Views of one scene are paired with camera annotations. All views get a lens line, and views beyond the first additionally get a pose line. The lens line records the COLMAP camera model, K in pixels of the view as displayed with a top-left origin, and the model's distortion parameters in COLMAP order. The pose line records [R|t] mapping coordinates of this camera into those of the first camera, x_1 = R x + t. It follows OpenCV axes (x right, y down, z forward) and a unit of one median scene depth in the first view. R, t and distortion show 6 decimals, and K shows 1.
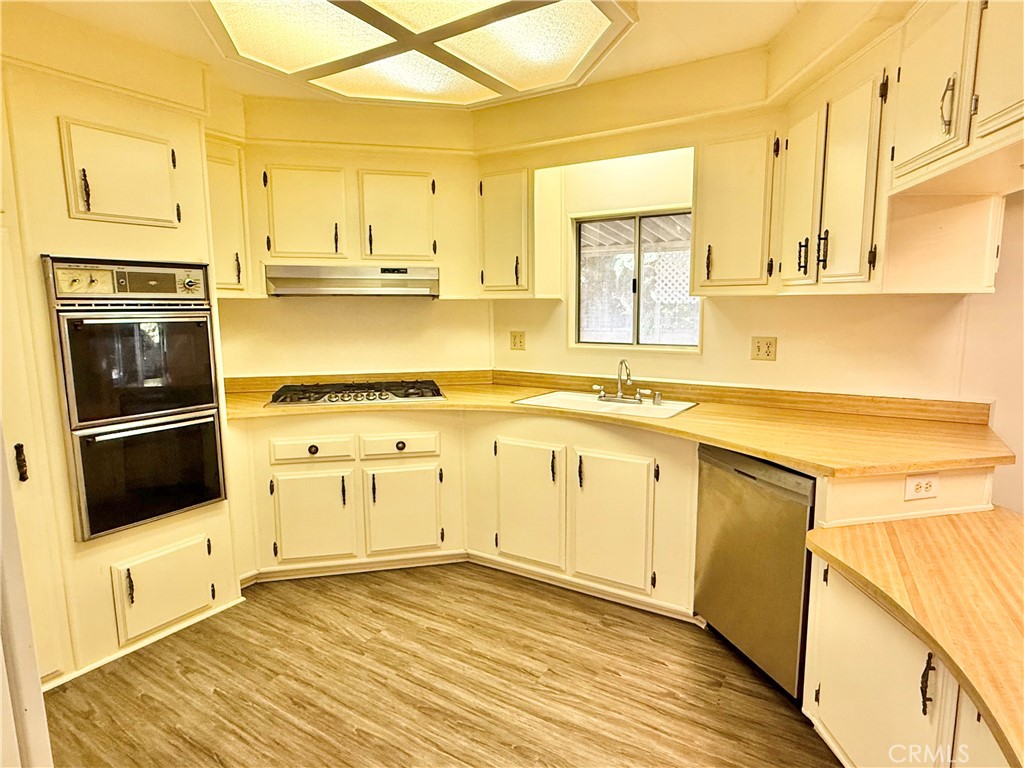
lens RADIAL K [[585.3, 0, 515.5], [0, 585.3, 382.4], [0, 0, 1]] dist [-0.002723, 0.000811]
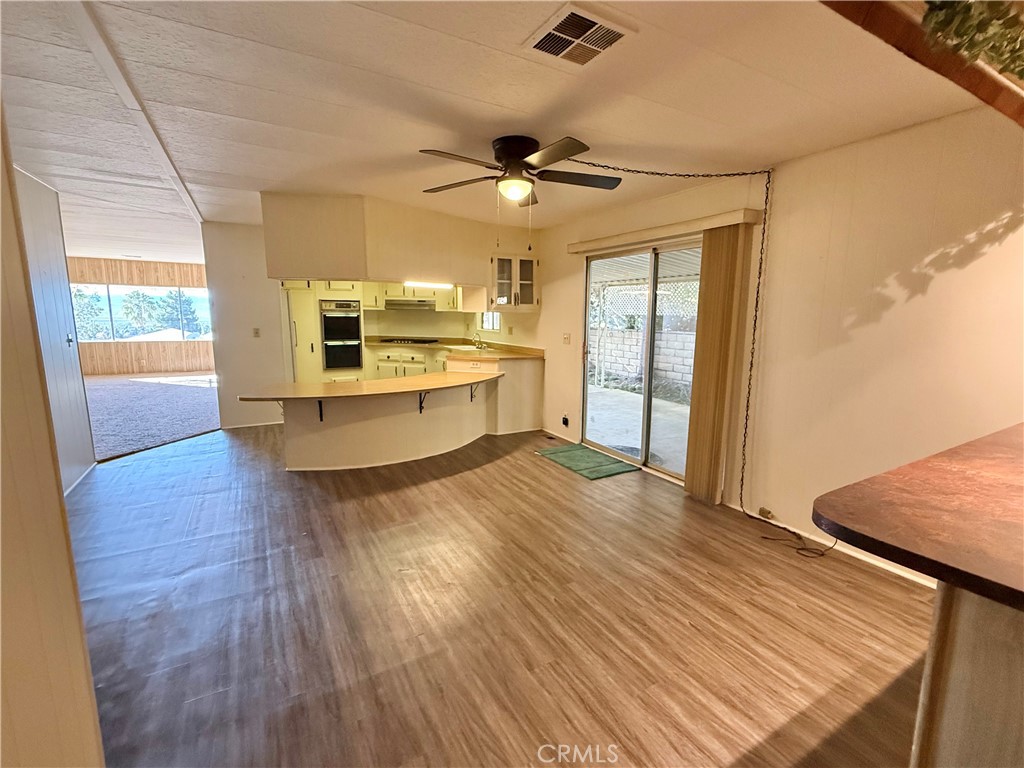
lens RADIAL K [[456.2, 0, 510.1], [0, 456.2, 383.9], [0, 0, 1]] dist [0.002662, -0.001081]
pose [[0.886779, 0.089748, -0.453397, 1.513181], [-0.079818, 0.995964, 0.041035, 0.111696], [0.455250, -0.000200, 0.890363, -1.011218]]
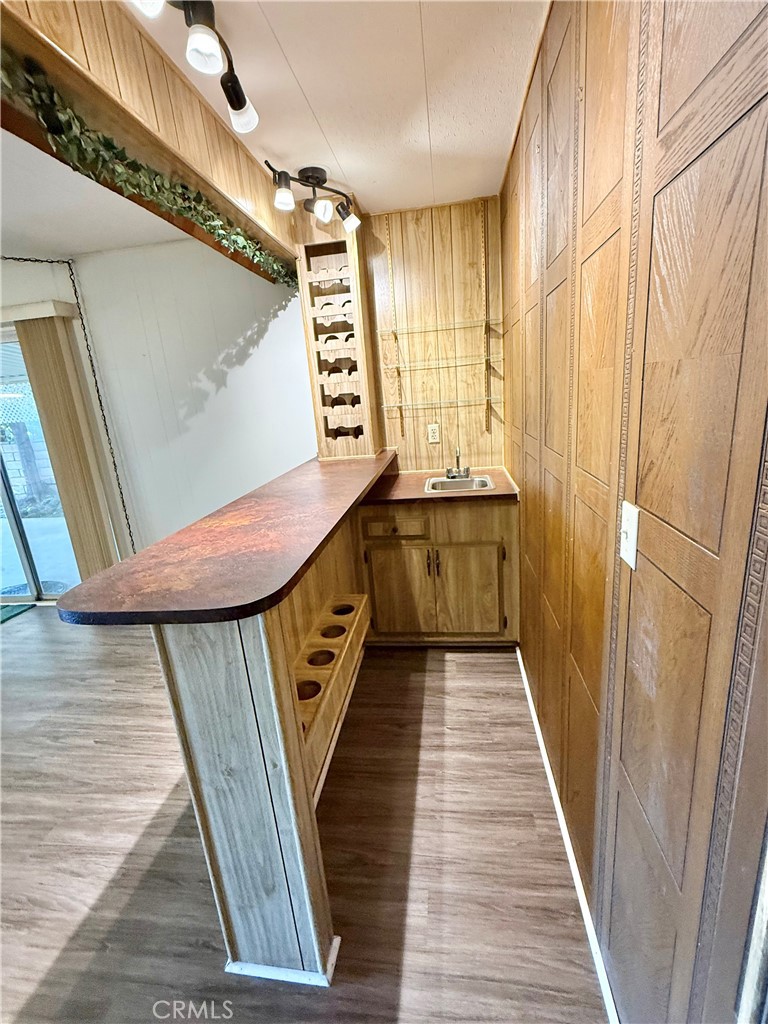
lens RADIAL K [[456.2, 0, 386.0], [0, 456.2, 512.9], [0, 0, 1]] dist [0.002662, -0.001081]
pose [[0.901996, -0.163486, 0.399593, 1.689542], [0.120531, 0.984088, 0.130547, 0.113559], [-0.414578, -0.069589, 0.907349, -1.041328]]
